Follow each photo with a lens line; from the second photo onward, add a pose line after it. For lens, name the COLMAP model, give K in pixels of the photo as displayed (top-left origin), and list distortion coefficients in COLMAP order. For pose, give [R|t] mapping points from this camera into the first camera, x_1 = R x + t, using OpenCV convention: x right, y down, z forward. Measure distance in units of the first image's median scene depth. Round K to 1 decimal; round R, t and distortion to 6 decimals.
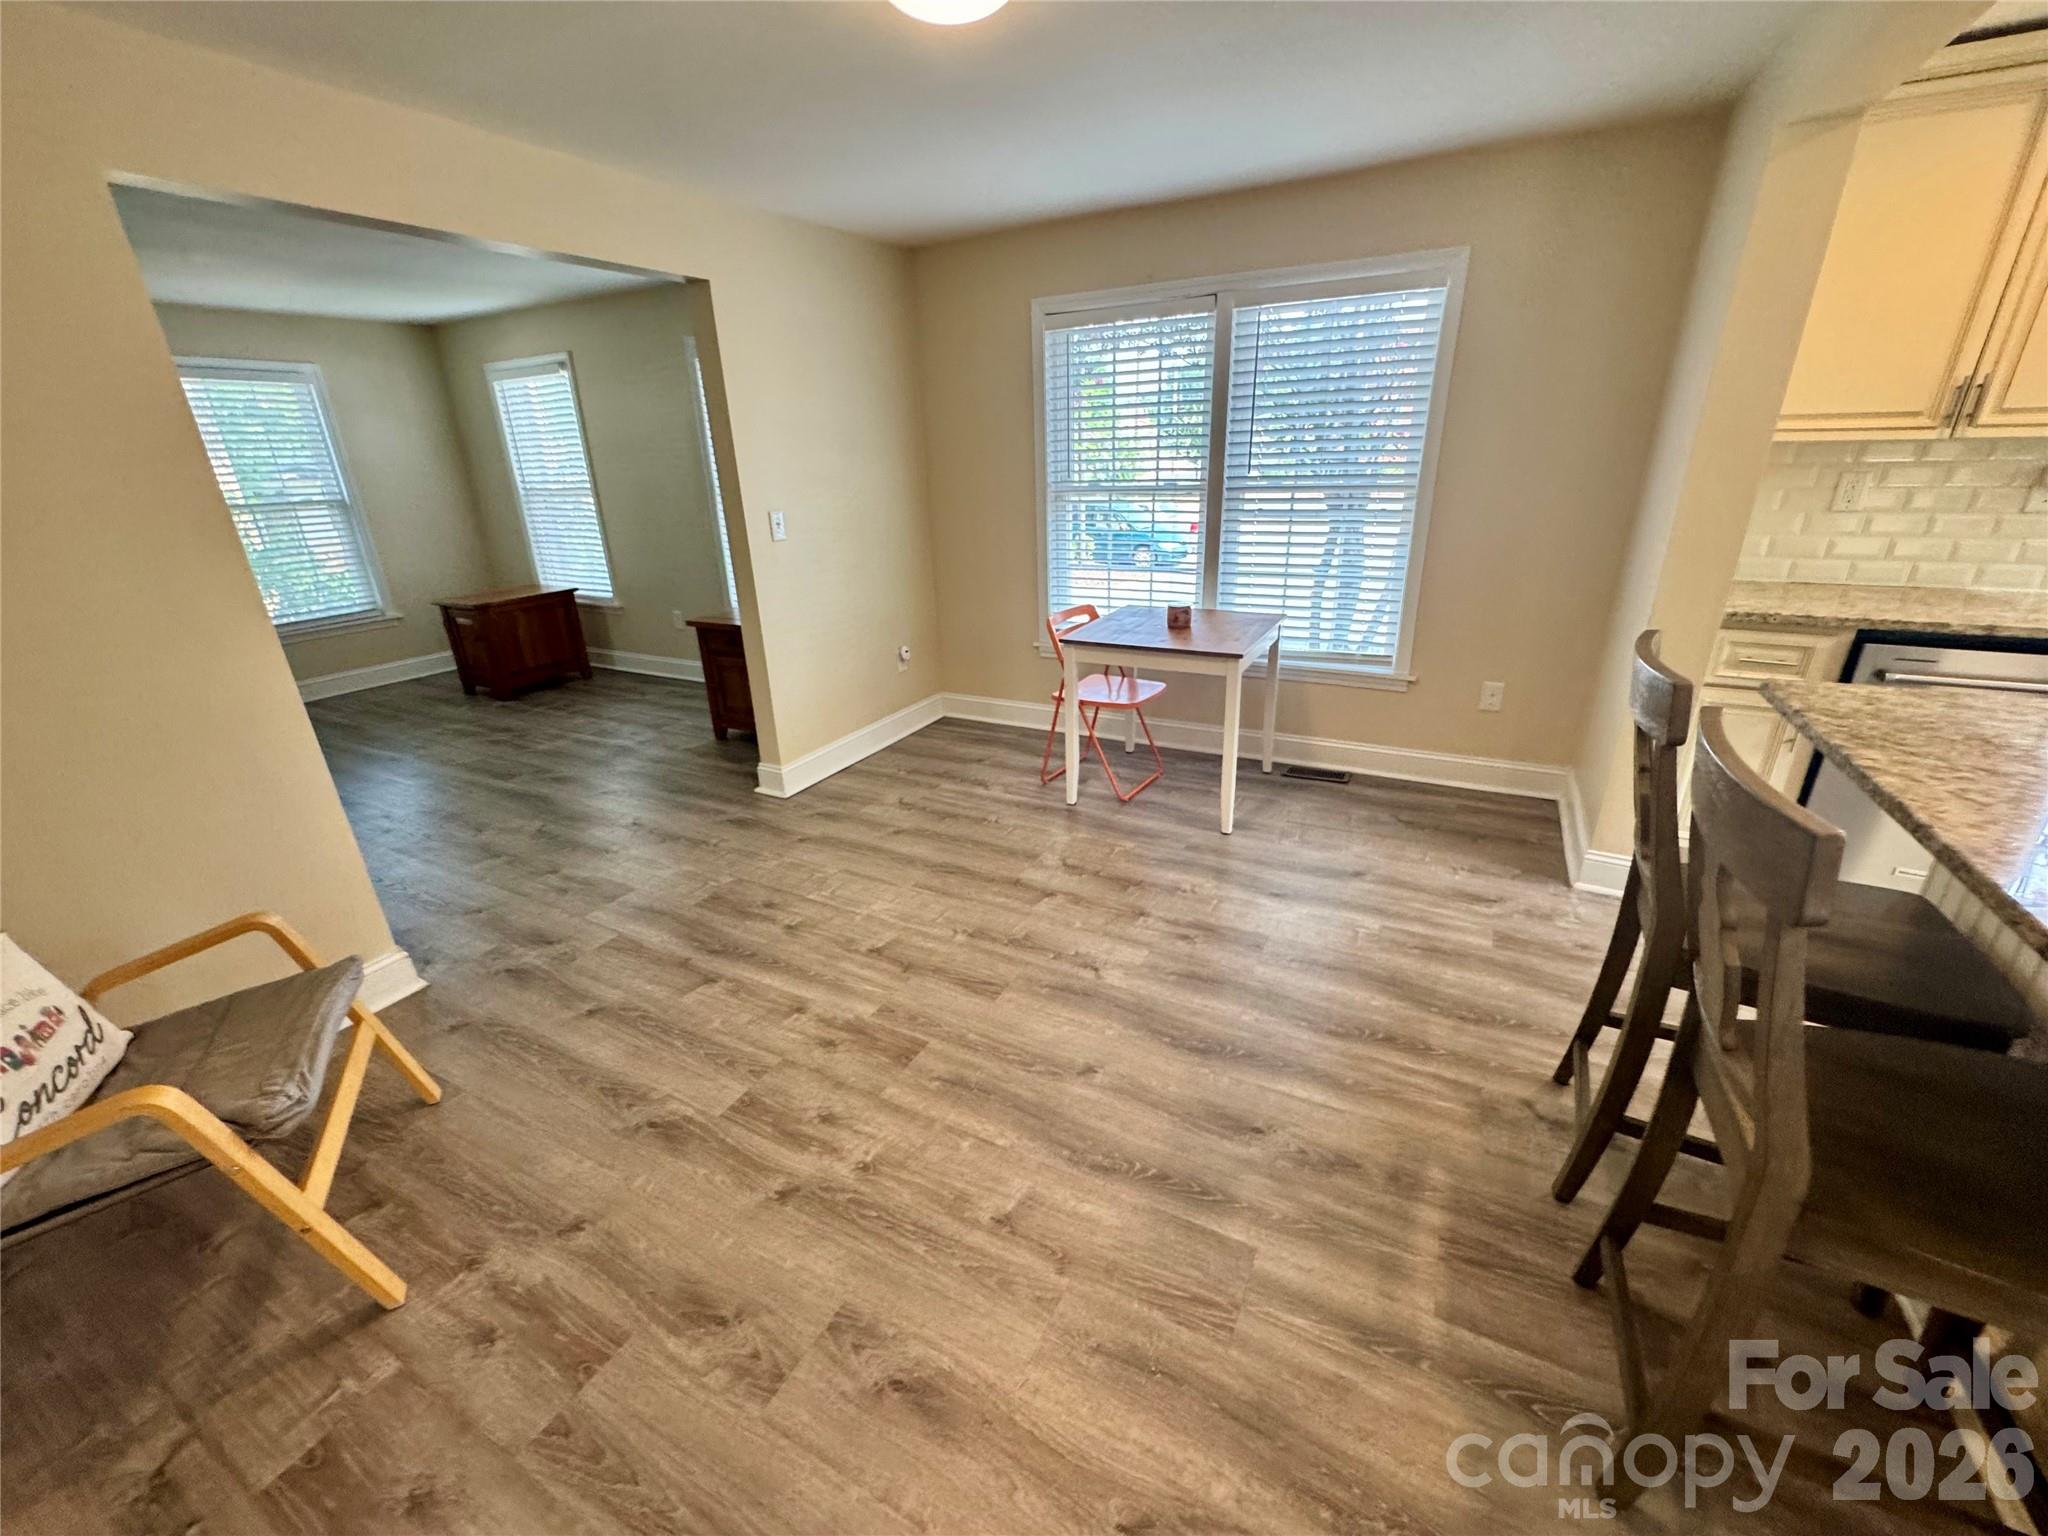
lens RADIAL K [[820.3, 0, 1021.3], [0, 820.3, 771.1], [0, 0, 1]] dist [-0.002895, 0.000122]
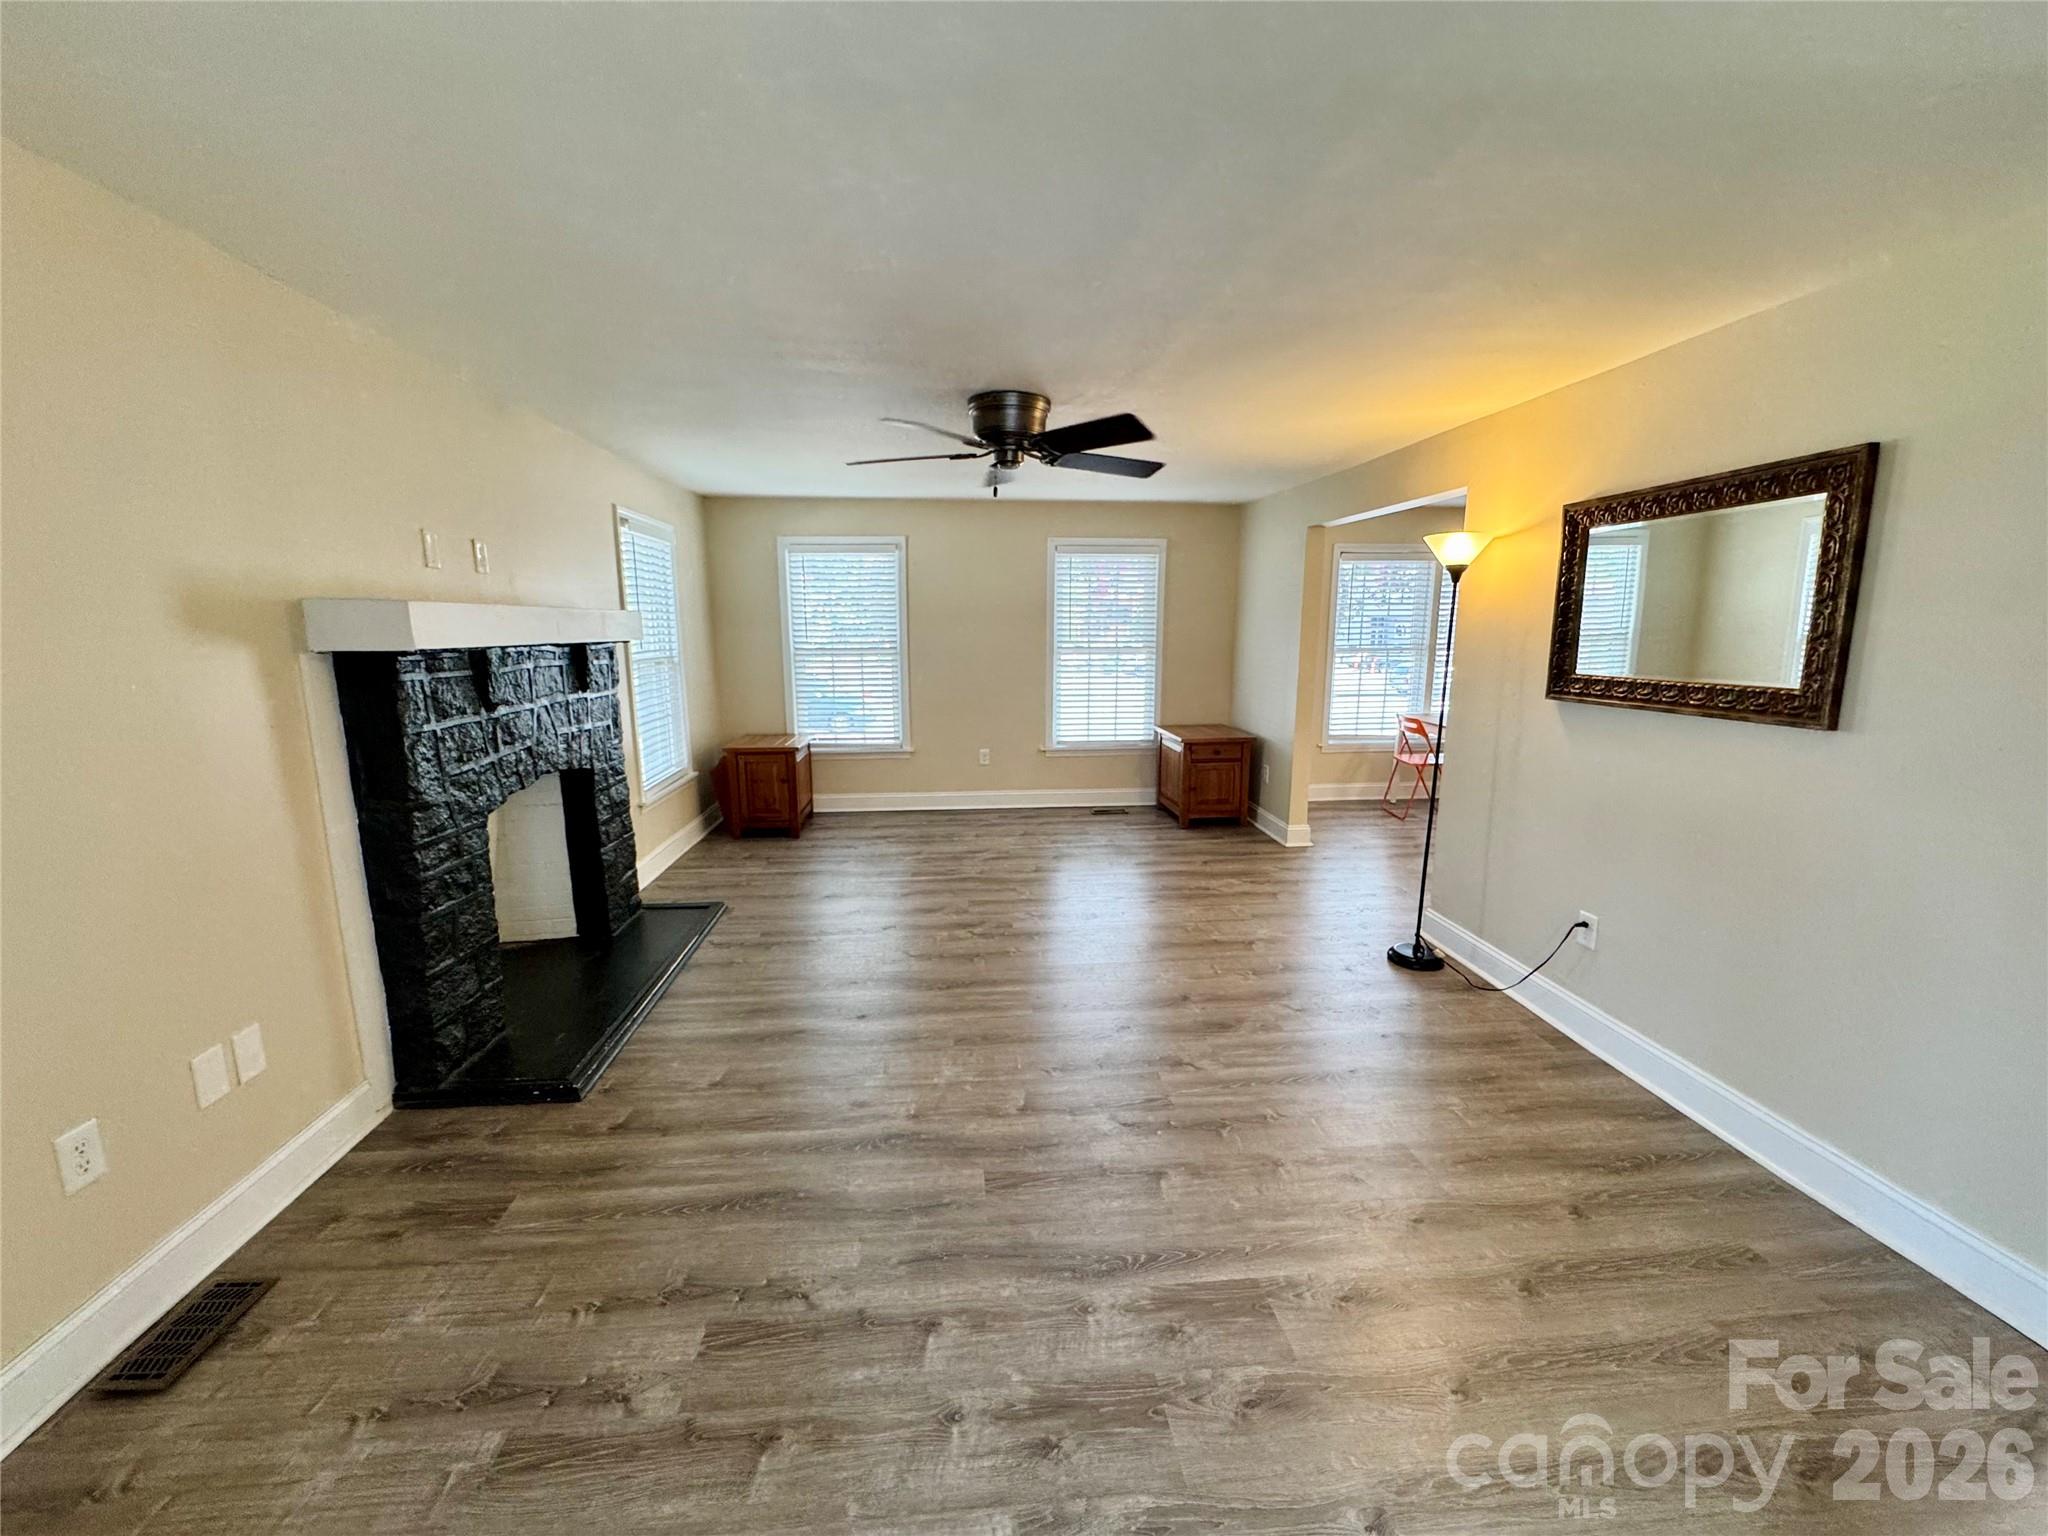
lens RADIAL K [[824.3, 0, 1015.1], [0, 824.3, 755.0], [0, 0, 1]] dist [-0.001241, -0.000214]
pose [[0.839648, -0.056970, 0.540135, -2.377106], [0.176963, 0.968912, -0.172897, 0.054430], [-0.513494, 0.240757, 0.823626, 0.041055]]
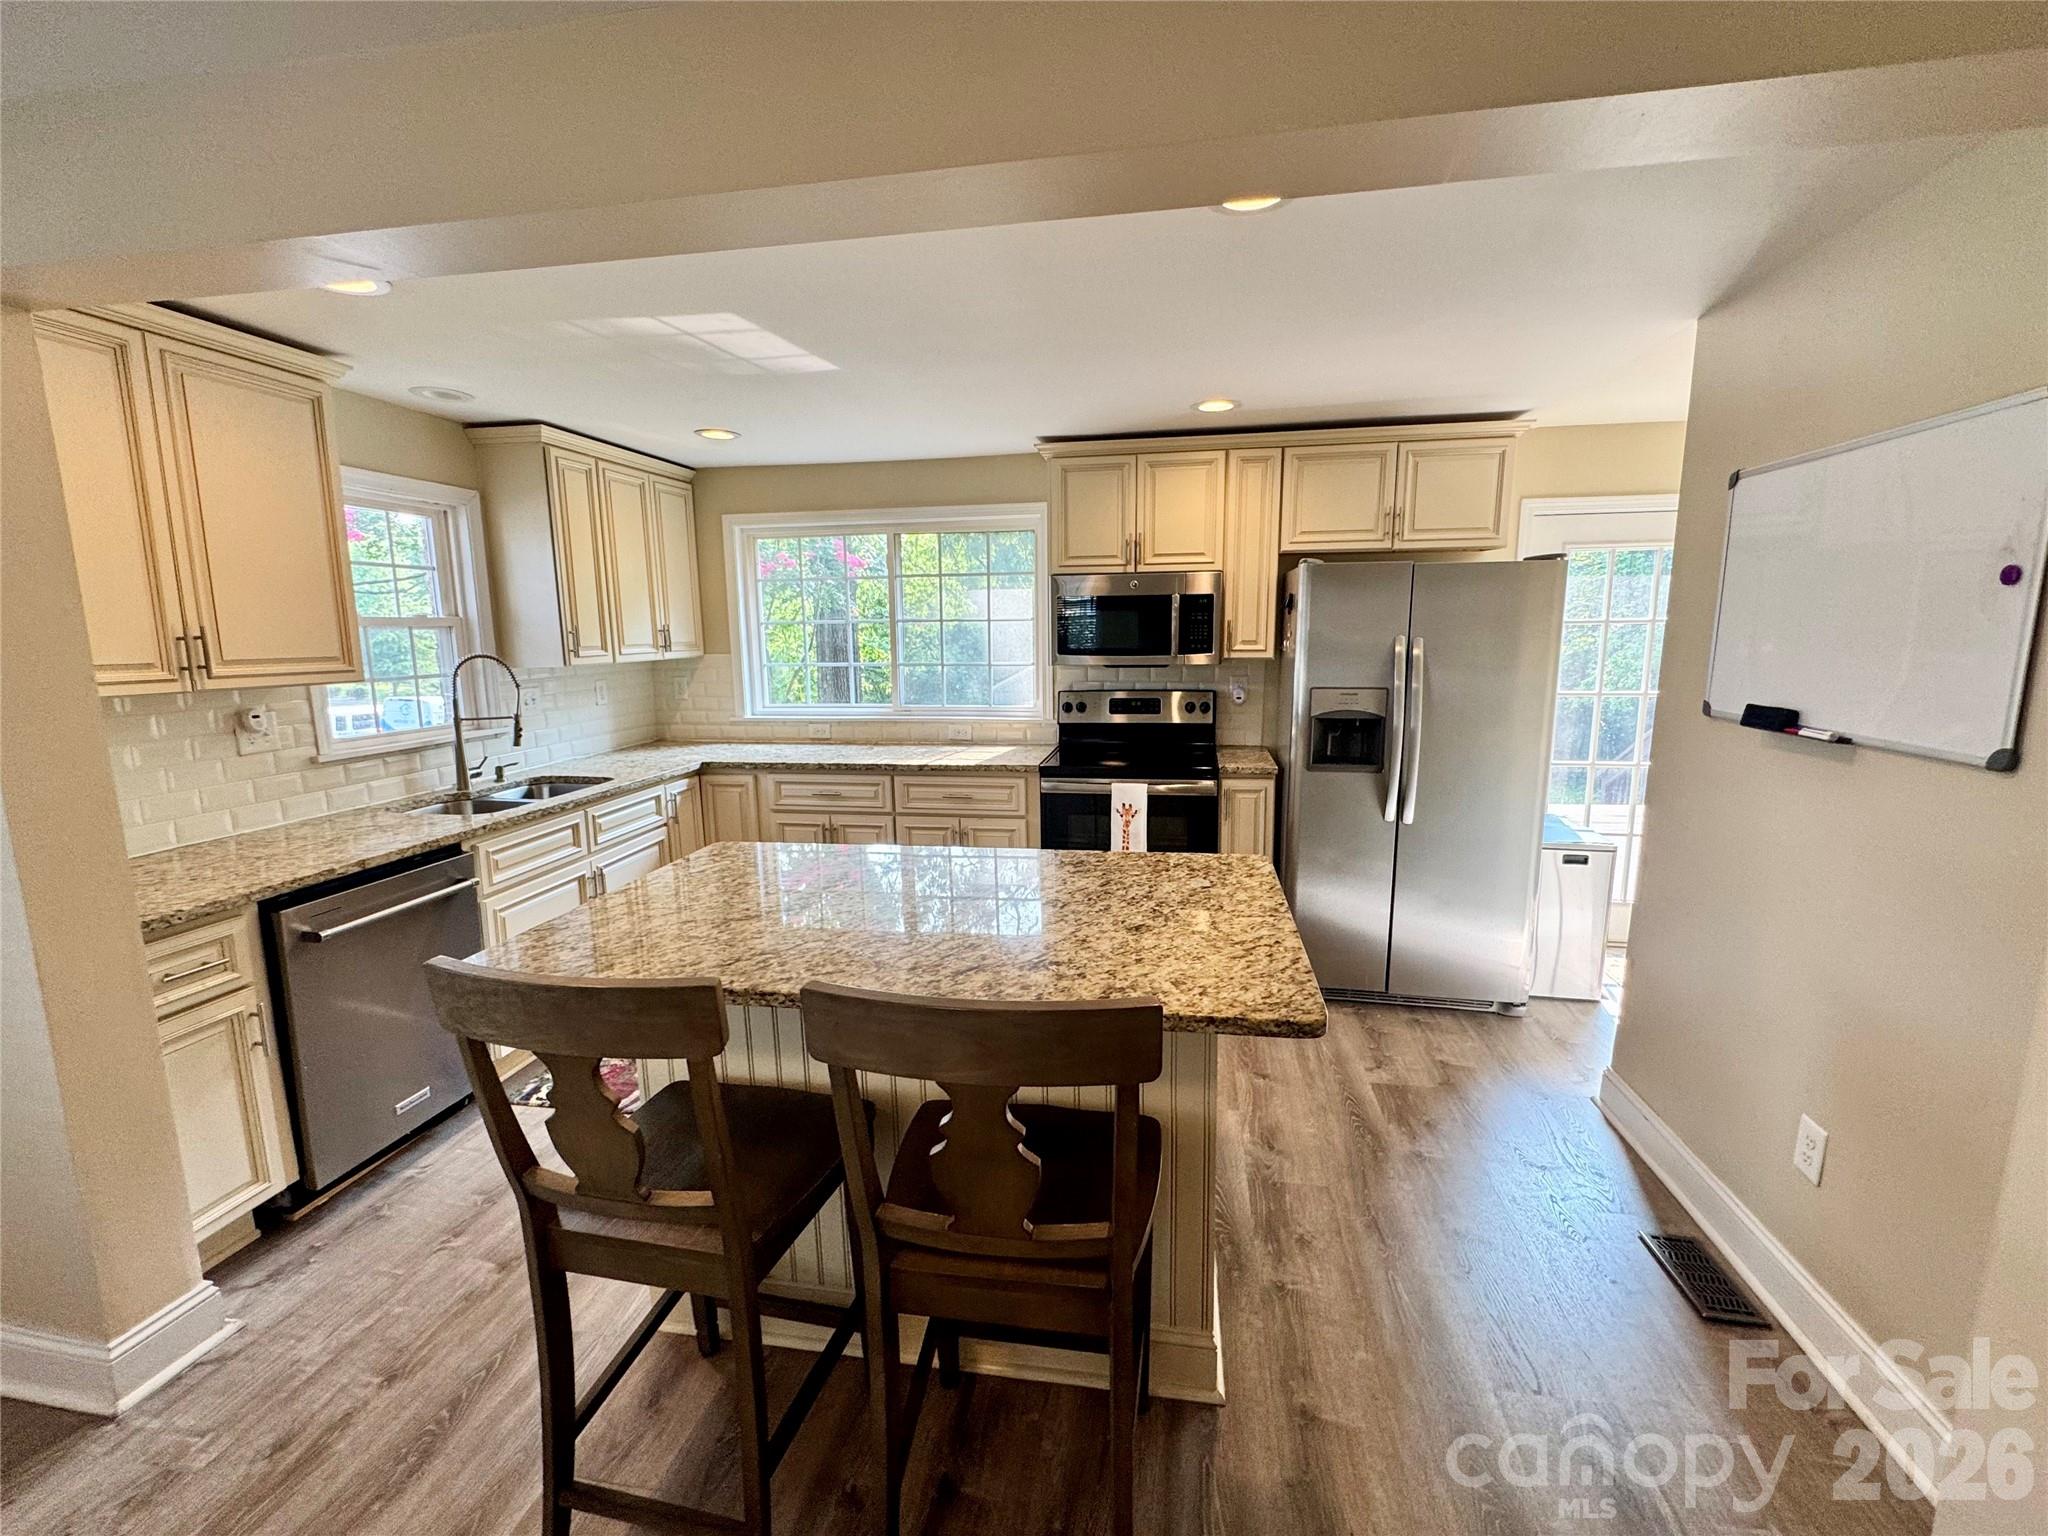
lens RADIAL K [[876.3, 0, 1021.4], [0, 876.3, 768.0], [0, 0, 1]] dist [-0.003911, 0.000788]
pose [[-0.303189, -0.120820, 0.945240, -0.067368], [0.368801, 0.899754, 0.233300, -0.215836], [-0.878671, 0.419340, -0.228237, 0.446002]]
